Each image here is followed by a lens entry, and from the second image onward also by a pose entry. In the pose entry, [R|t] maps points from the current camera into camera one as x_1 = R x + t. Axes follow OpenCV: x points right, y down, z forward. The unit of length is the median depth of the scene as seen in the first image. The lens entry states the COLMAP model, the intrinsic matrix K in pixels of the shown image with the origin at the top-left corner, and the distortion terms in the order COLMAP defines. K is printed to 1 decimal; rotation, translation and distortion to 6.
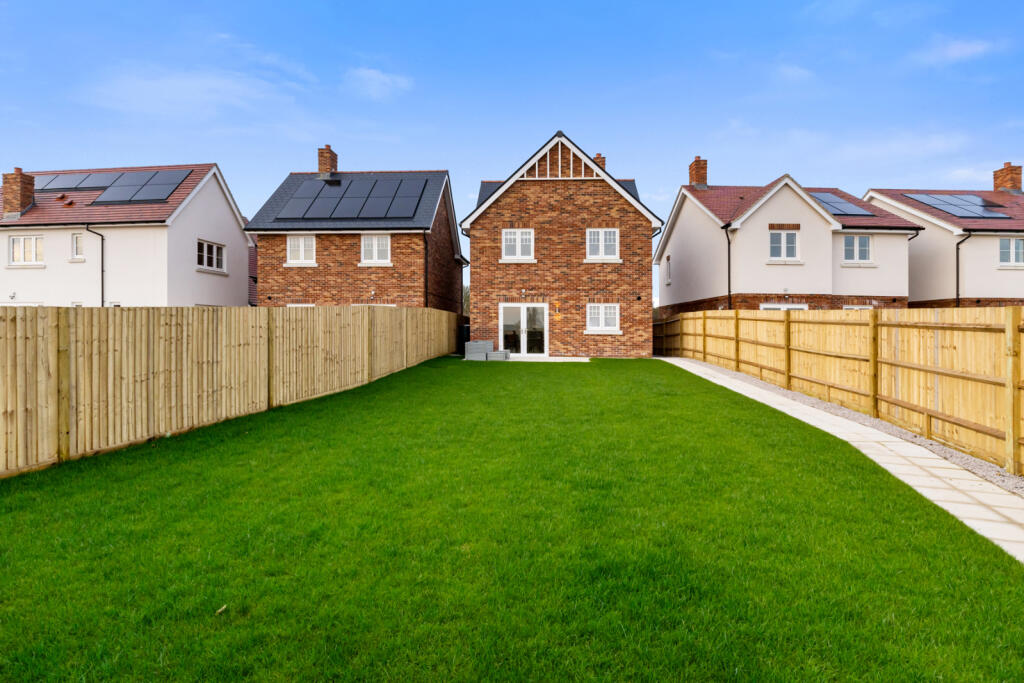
lens RADIAL K [[511.6, 0, 512.0], [0, 511.6, 341.5], [0, 0, 1]] dist [0.000403, -0.000214]
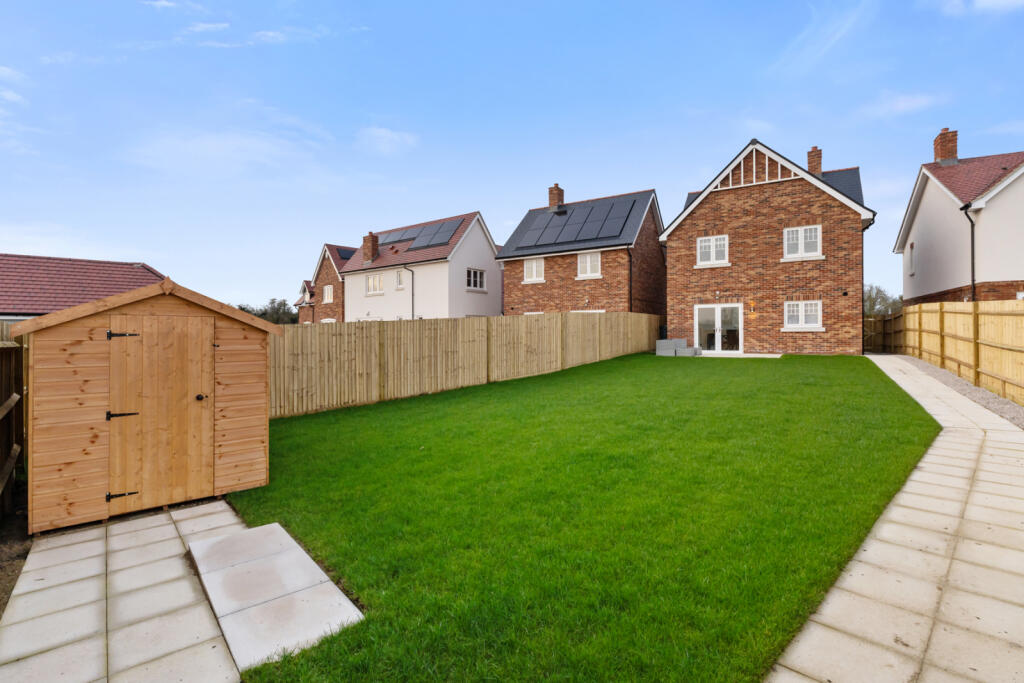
lens RADIAL K [[475.5, 0, 512.0], [0, 475.5, 341.5], [0, 0, 1]] dist [-0.000216, 0.000128]
pose [[0.884550, -0.007811, -0.466379, 0.105633], [0.006788, 0.999969, -0.003872, 0.005400], [0.466395, 0.000259, 0.884576, -0.095534]]
